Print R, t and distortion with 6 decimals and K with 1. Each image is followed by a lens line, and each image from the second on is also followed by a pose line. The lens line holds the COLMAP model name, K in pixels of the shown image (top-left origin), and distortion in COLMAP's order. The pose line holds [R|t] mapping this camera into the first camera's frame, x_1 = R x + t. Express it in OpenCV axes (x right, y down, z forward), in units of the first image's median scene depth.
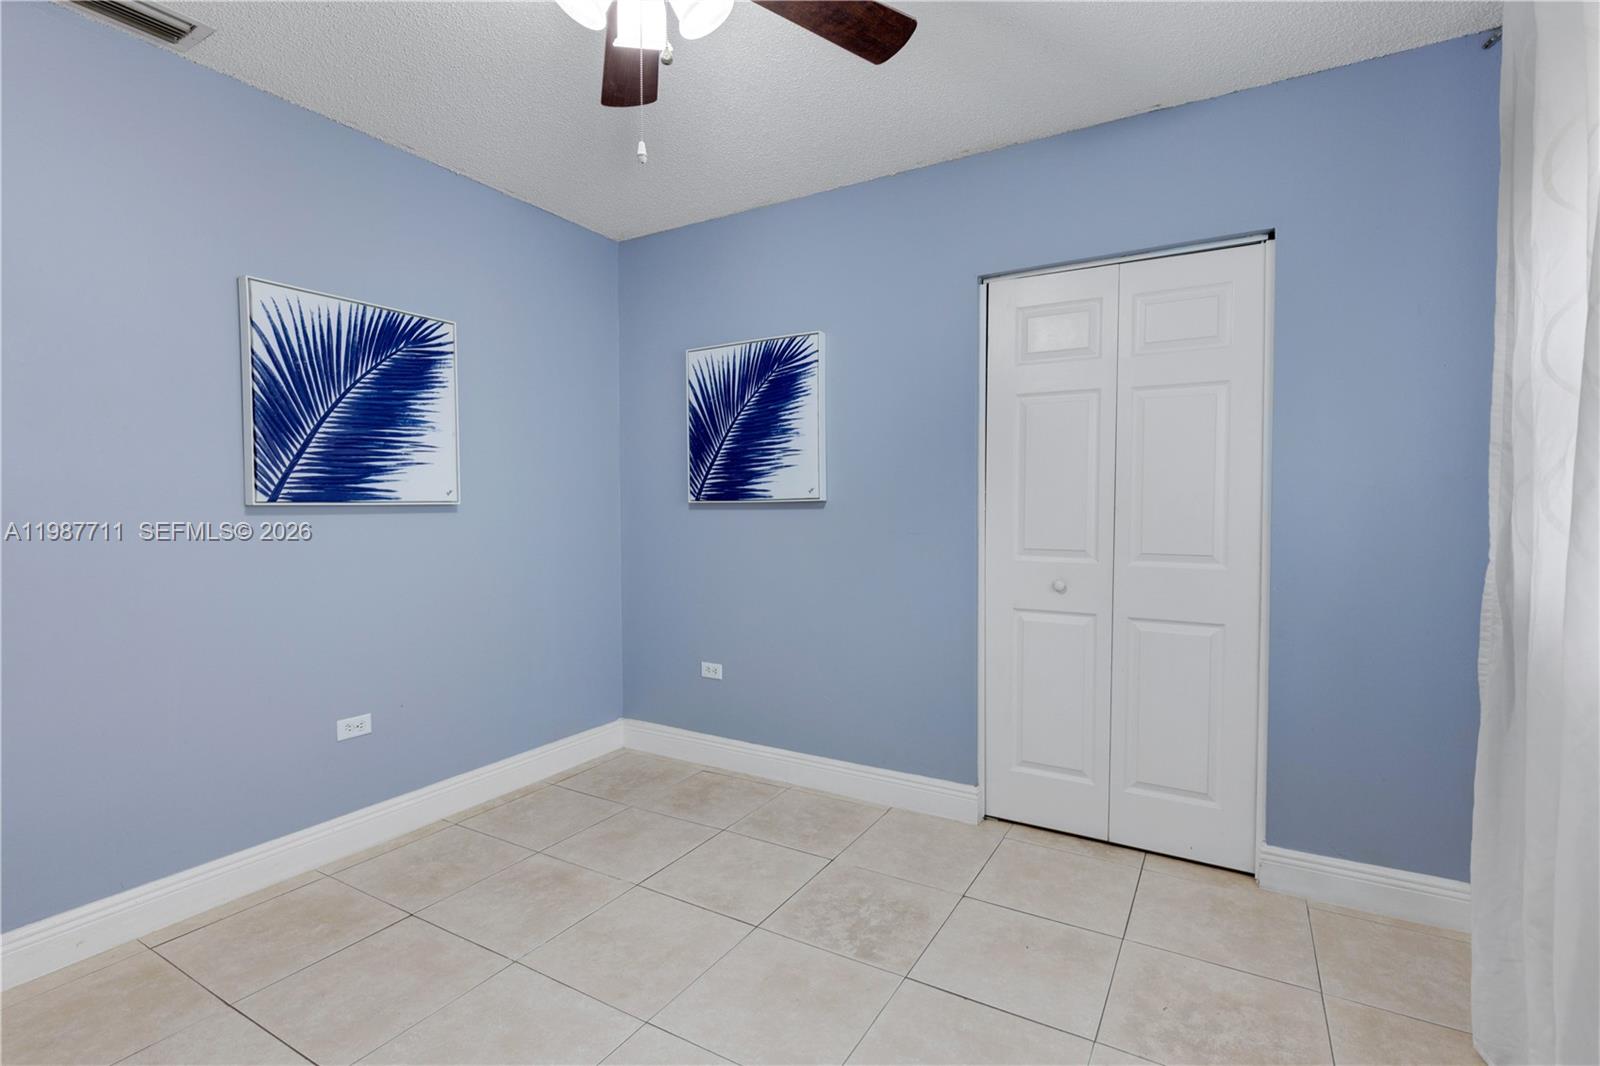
lens RADIAL K [[743.8, 0, 808.1], [0, 743.8, 531.2], [0, 0, 1]] dist [-0.001523, -0.000511]
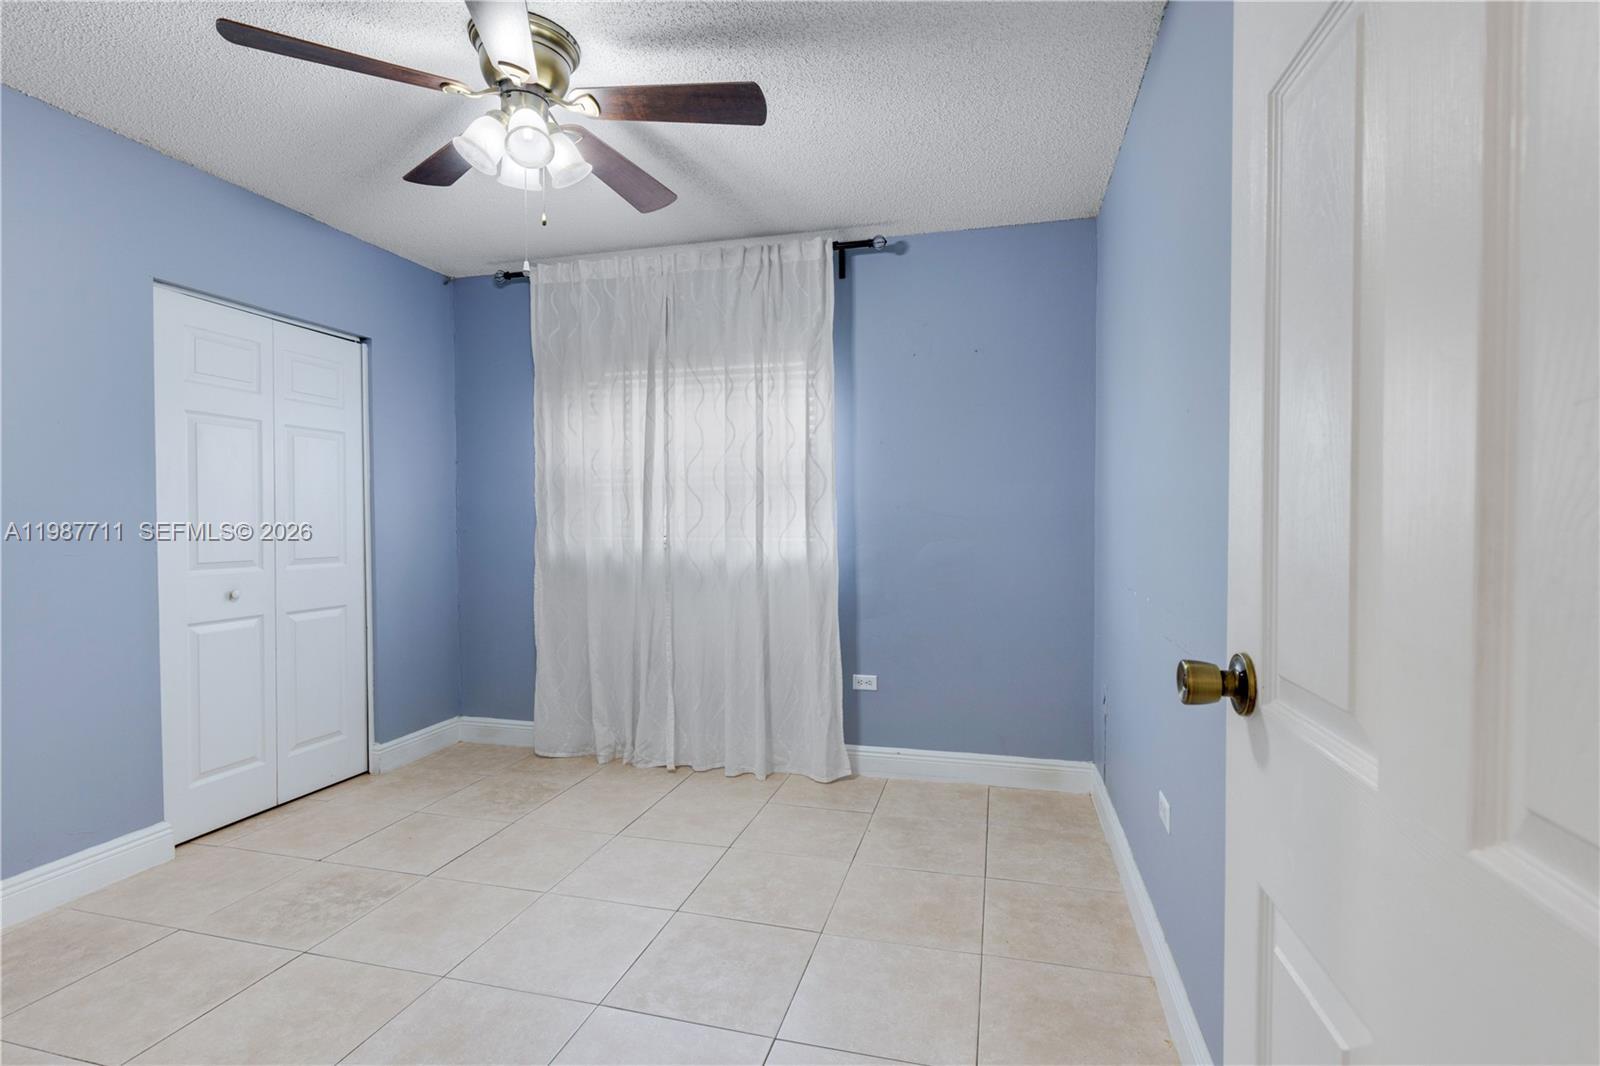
lens RADIAL K [[743.8, 0, 808.1], [0, 743.8, 531.2], [0, 0, 1]] dist [-0.001523, -0.000511]
pose [[-0.268046, -0.014353, 0.963299, -0.905099], [0.036139, 0.999036, 0.024941, -0.015194], [-0.962728, 0.041498, -0.267269, 0.464551]]
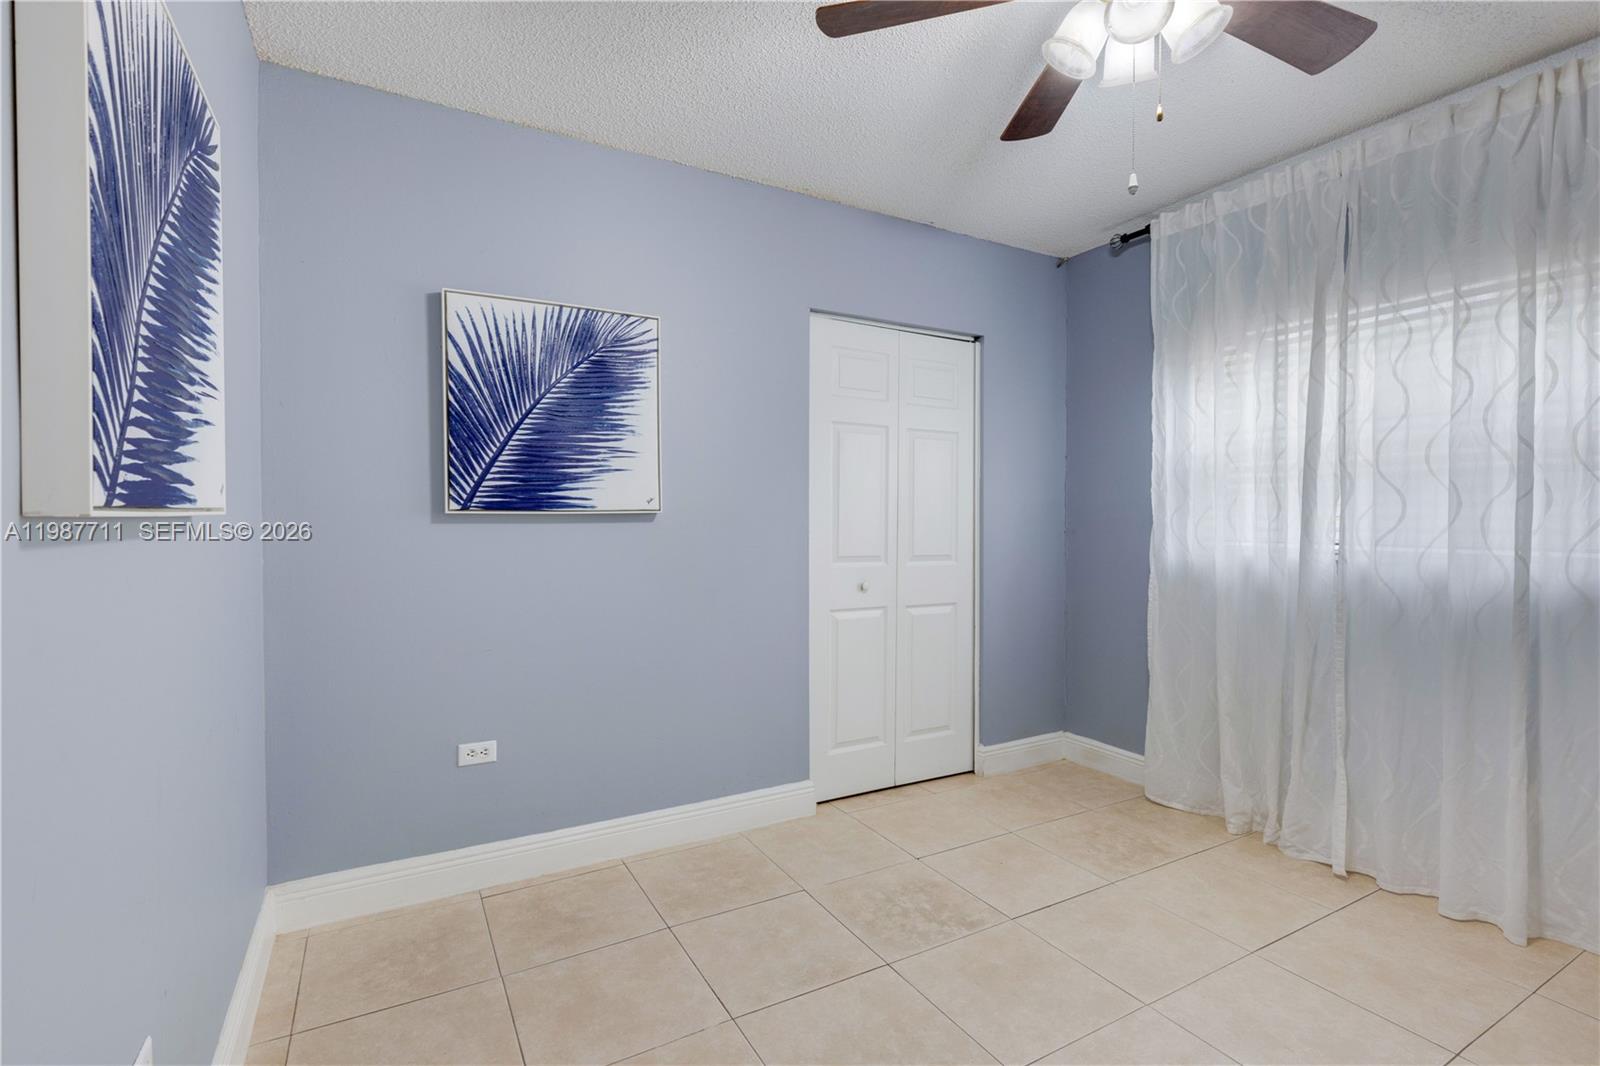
lens RADIAL K [[743.8, 0, 808.1], [0, 743.8, 531.2], [0, 0, 1]] dist [-0.001523, -0.000511]
pose [[0.501765, -0.012760, 0.864910, -0.716896], [0.026292, 0.999654, -0.000504, -0.016041], [-0.864605, 0.022993, 0.501927, 0.463218]]
